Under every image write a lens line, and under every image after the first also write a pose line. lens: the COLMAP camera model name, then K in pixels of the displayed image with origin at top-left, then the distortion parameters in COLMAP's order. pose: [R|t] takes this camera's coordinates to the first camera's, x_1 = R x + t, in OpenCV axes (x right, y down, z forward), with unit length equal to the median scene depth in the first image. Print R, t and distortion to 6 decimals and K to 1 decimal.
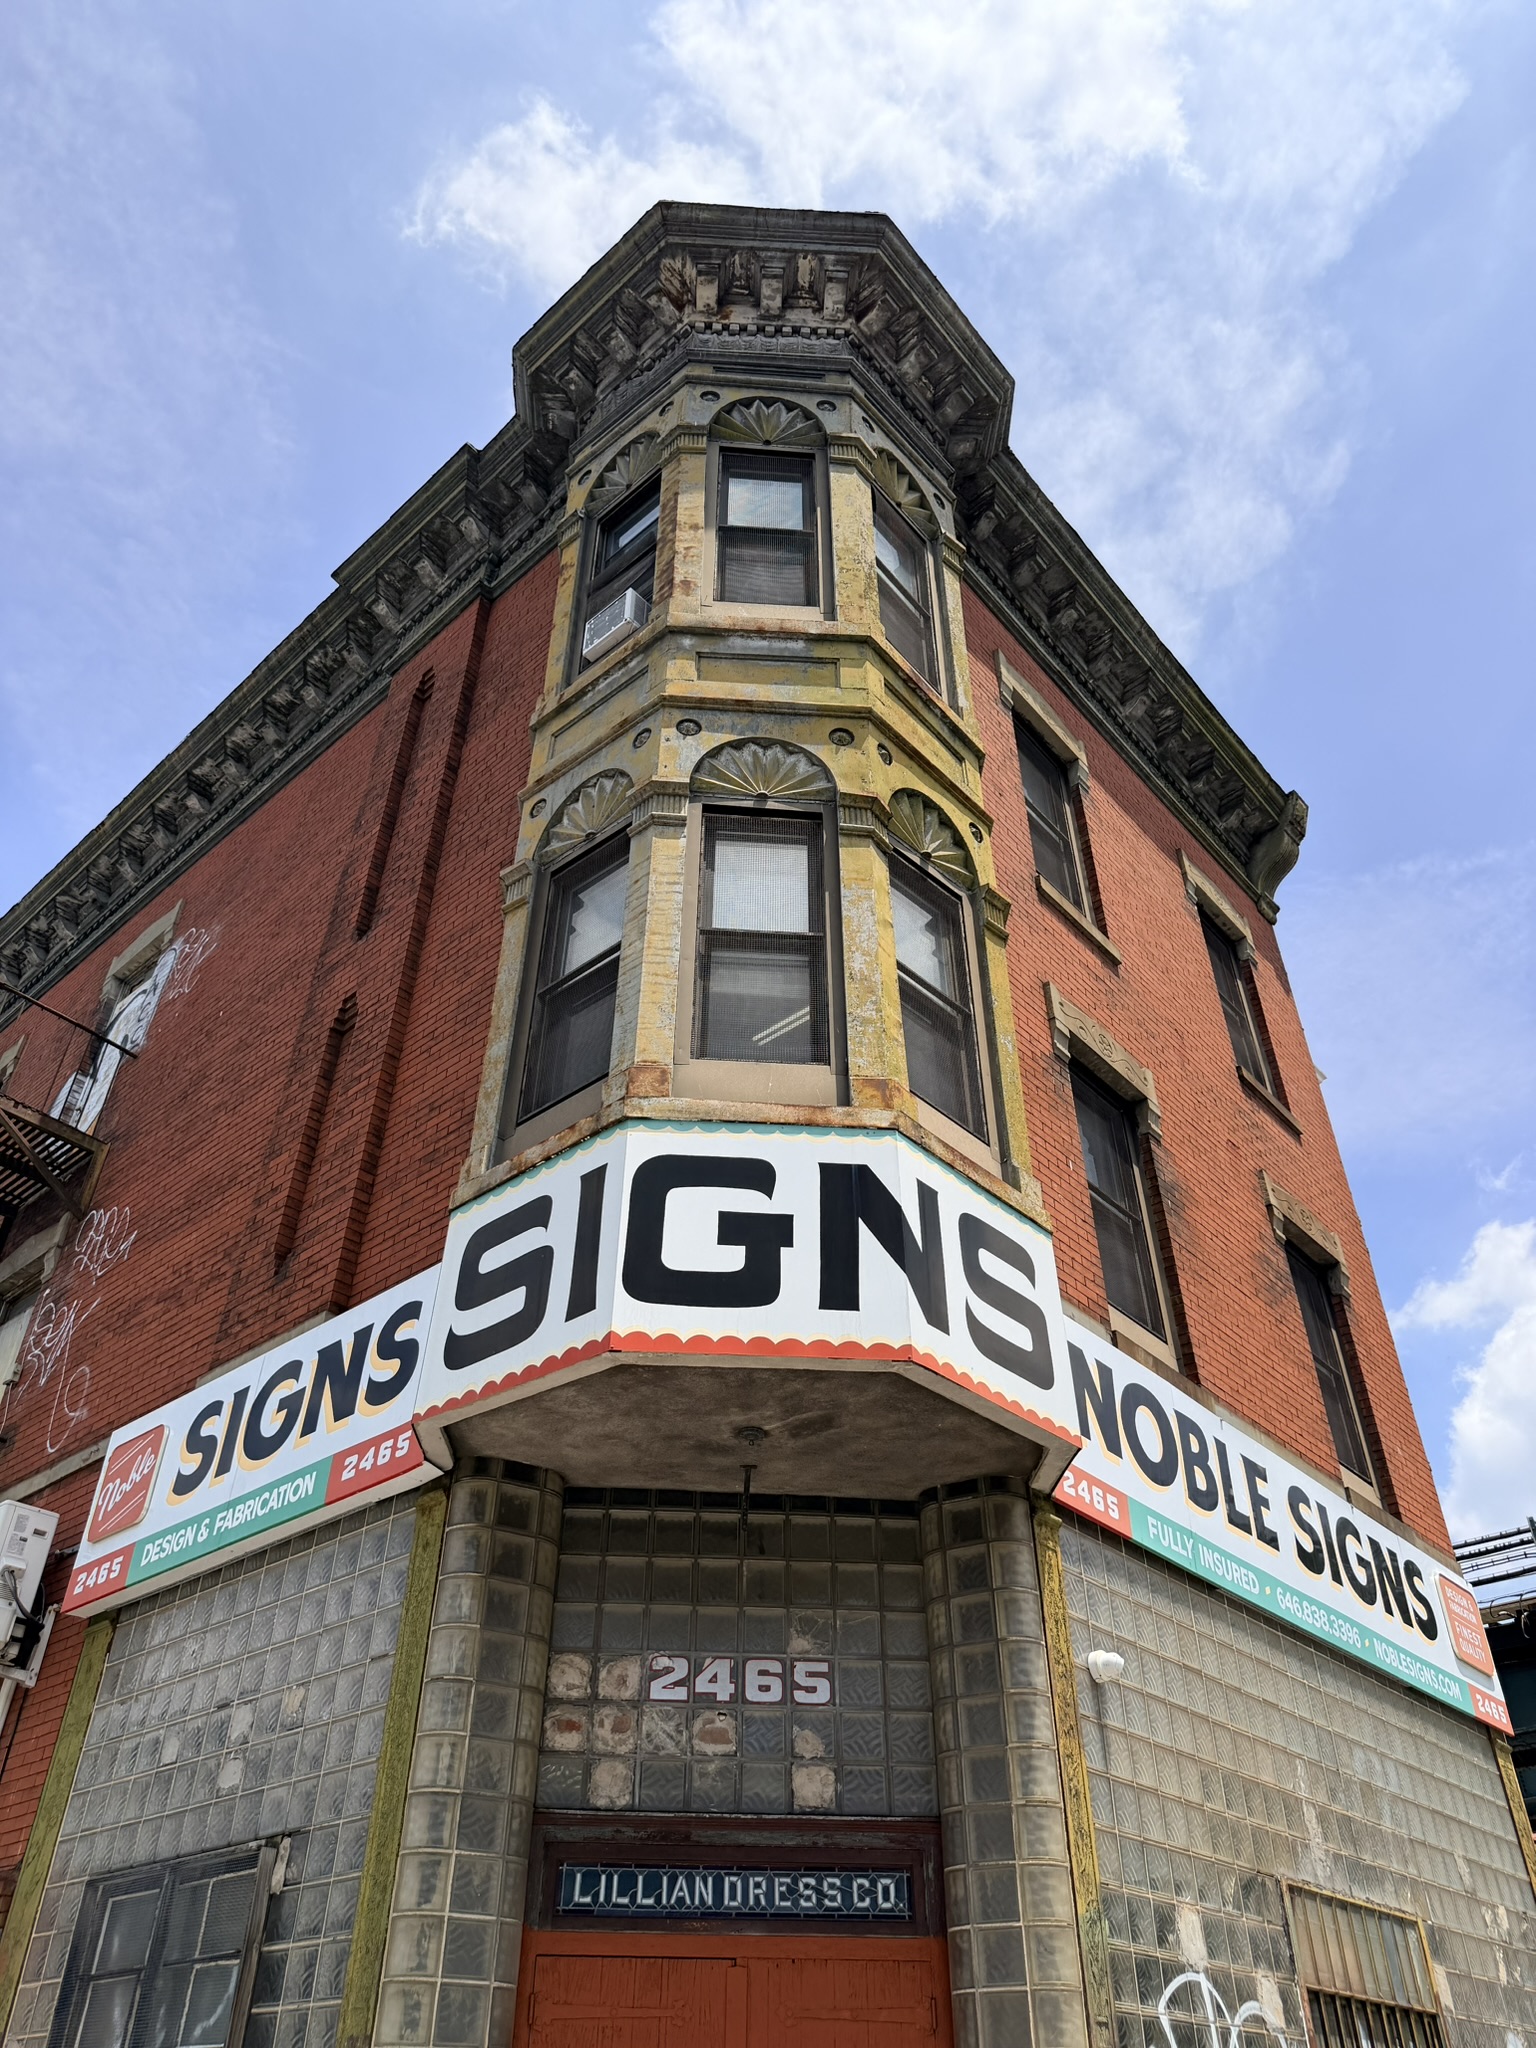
lens RADIAL K [[1436.1, 0, 768.0], [0, 1436.1, 1024.0], [0, 0, 1]] dist [0.007892, -0.024261]
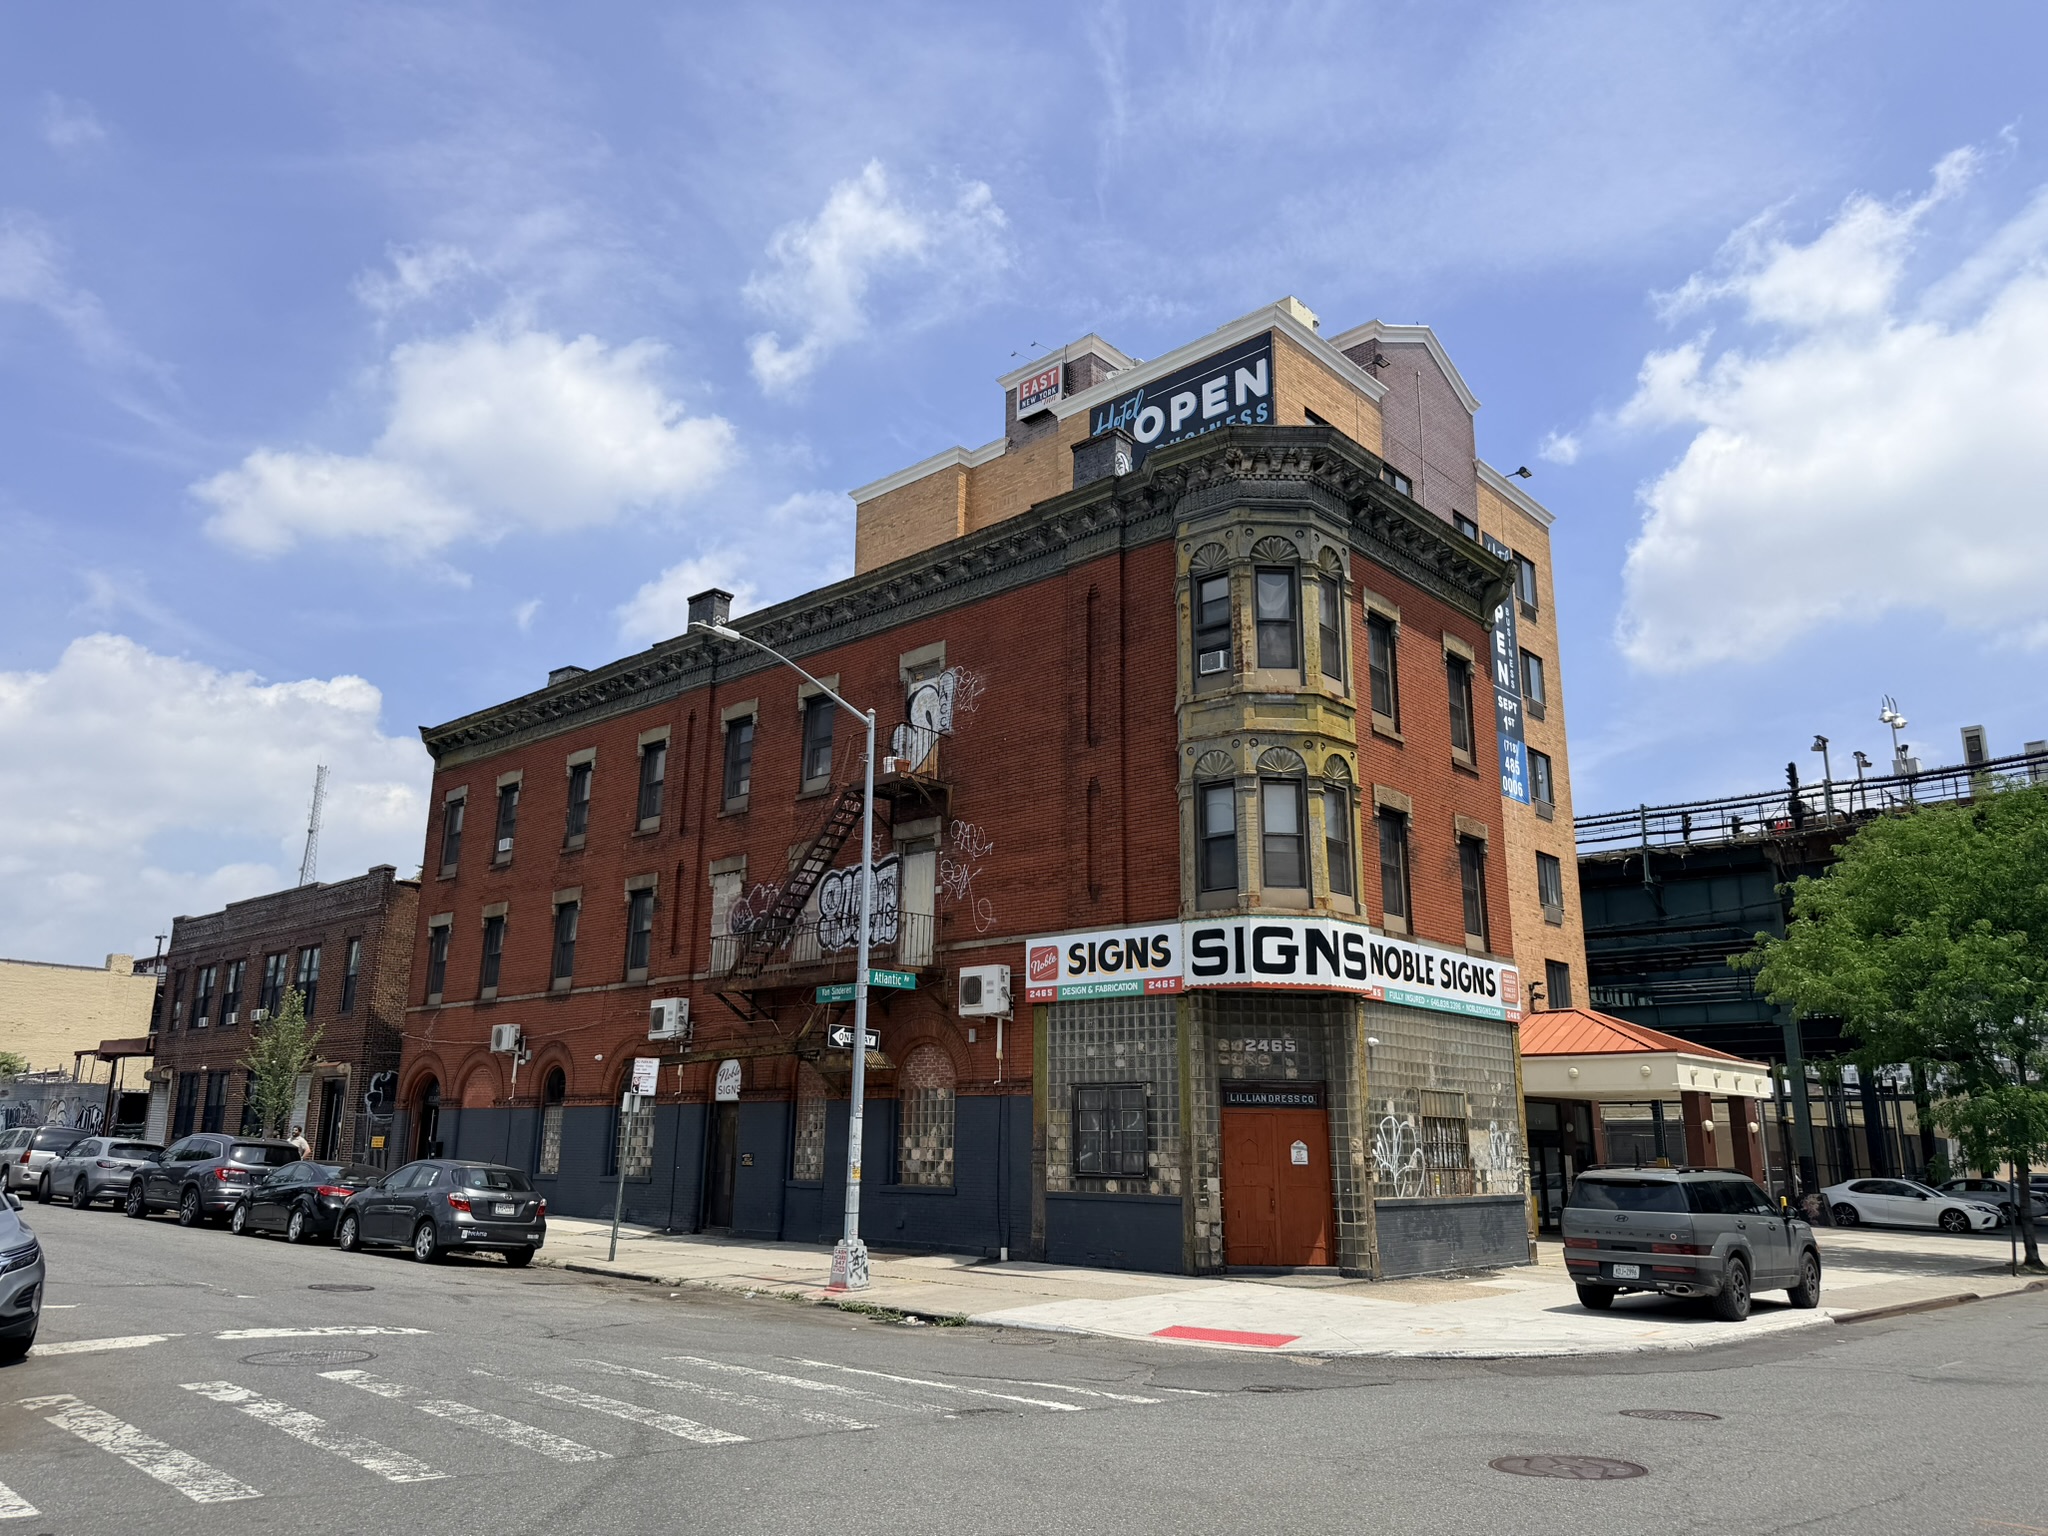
lens RADIAL K [[1392.2, 0, 1024.0], [0, 1392.2, 768.0], [0, 0, 1]] dist [0.098540, -0.000084]
pose [[0.999900, 0.000475, -0.014119, -0.566412], [0.005571, 0.905208, 0.424933, -1.610270], [0.012982, -0.424969, 0.905115, -1.824051]]
